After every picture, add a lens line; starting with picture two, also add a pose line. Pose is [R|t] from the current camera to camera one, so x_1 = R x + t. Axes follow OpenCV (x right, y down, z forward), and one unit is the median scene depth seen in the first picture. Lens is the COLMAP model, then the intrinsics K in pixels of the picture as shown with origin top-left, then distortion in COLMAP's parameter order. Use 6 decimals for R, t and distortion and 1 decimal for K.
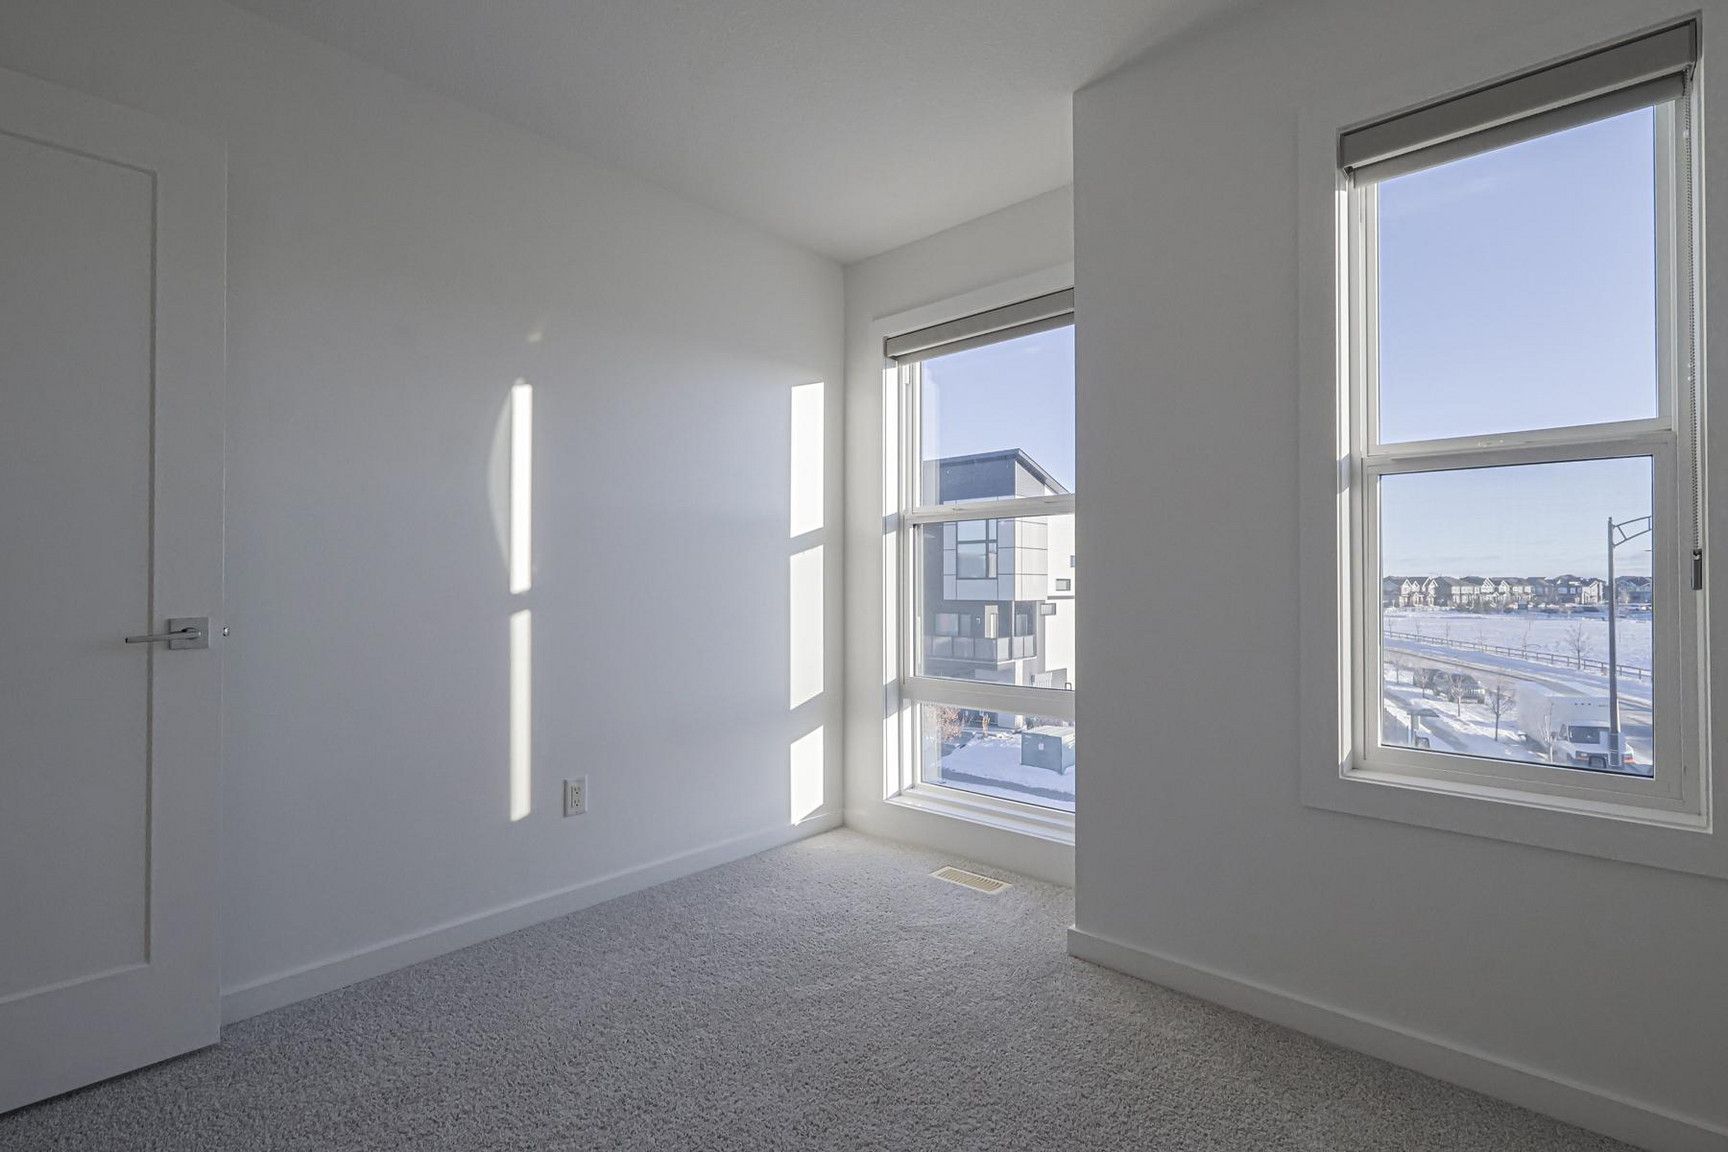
lens RADIAL K [[802.1, 0, 859.8], [0, 802.1, 579.0], [0, 0, 1]] dist [0.000659, 0.000022]
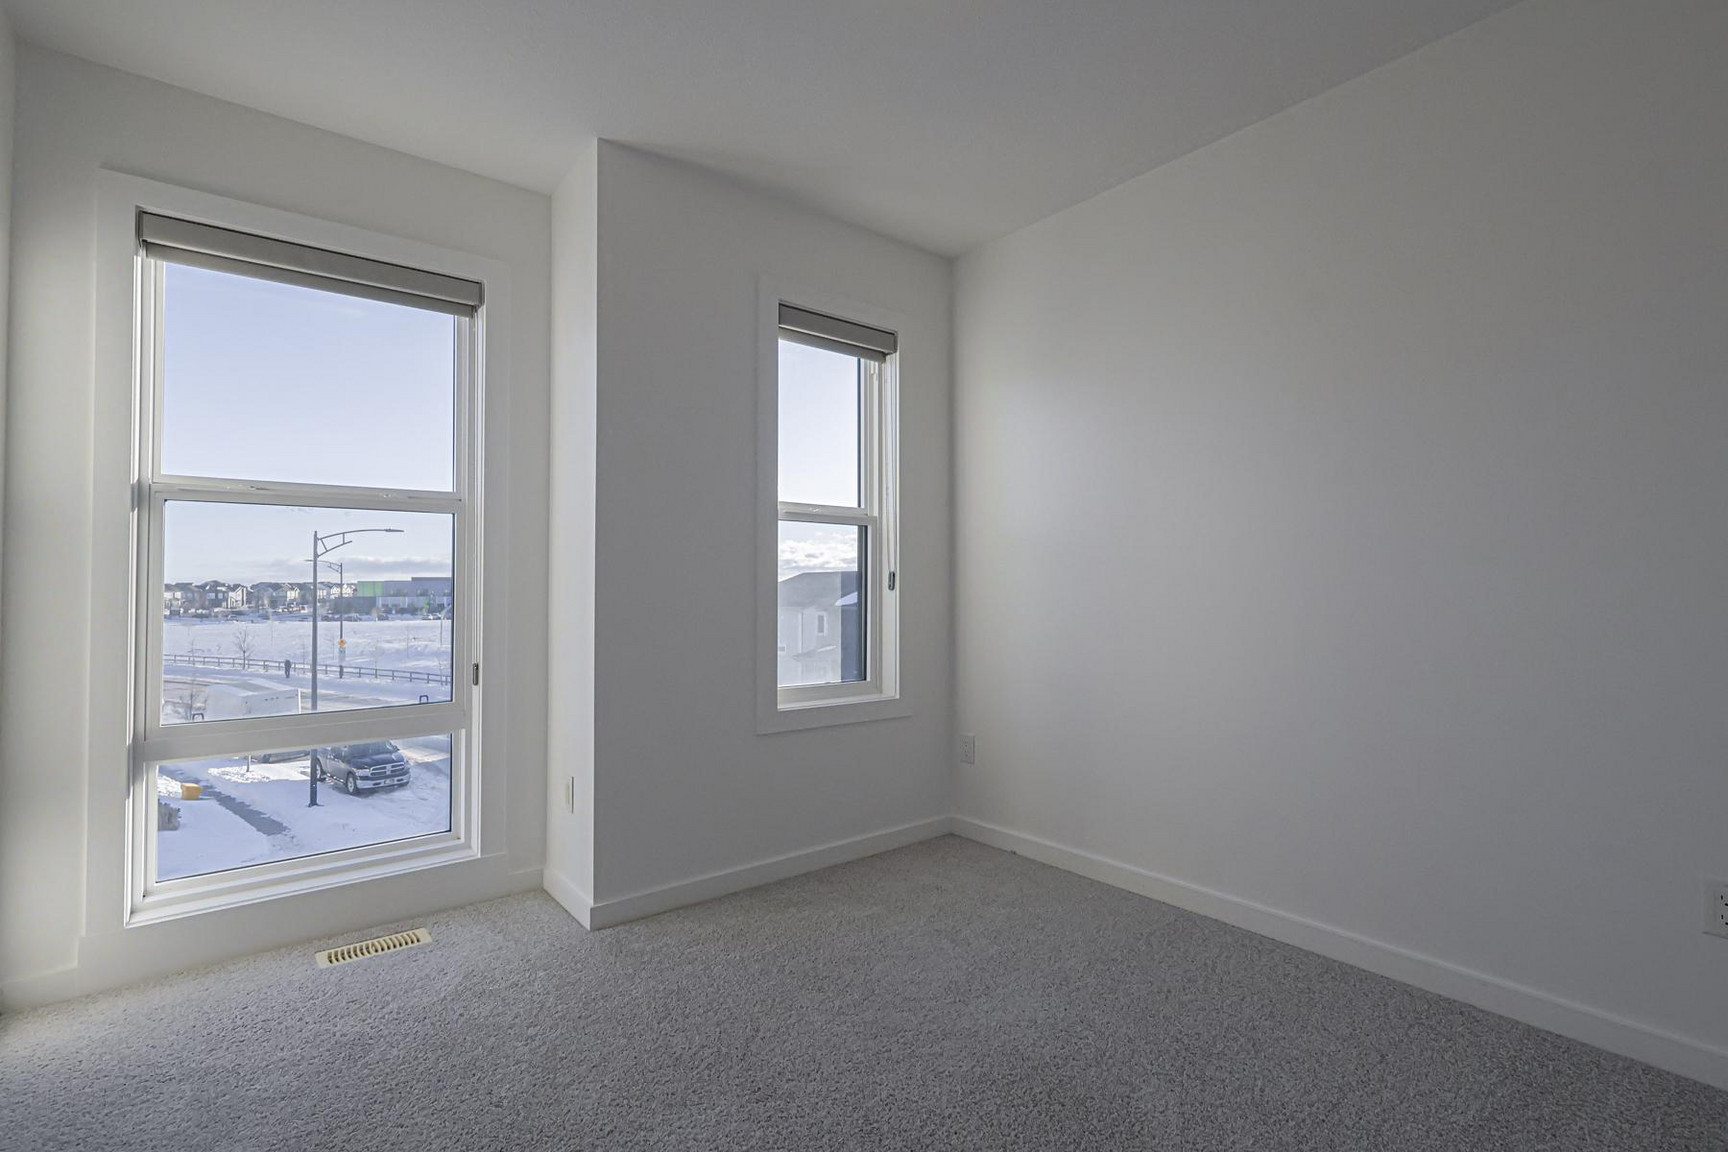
lens RADIAL K [[802.1, 0, 859.5], [0, 802.1, 575.3], [0, 0, 1]] dist [0.000659, 0.000022]
pose [[0.165425, 0.015502, 0.986100, -0.507879], [-0.004161, 0.999879, -0.015021, 0.003392], [-0.986214, -0.001618, 0.165470, 0.317803]]
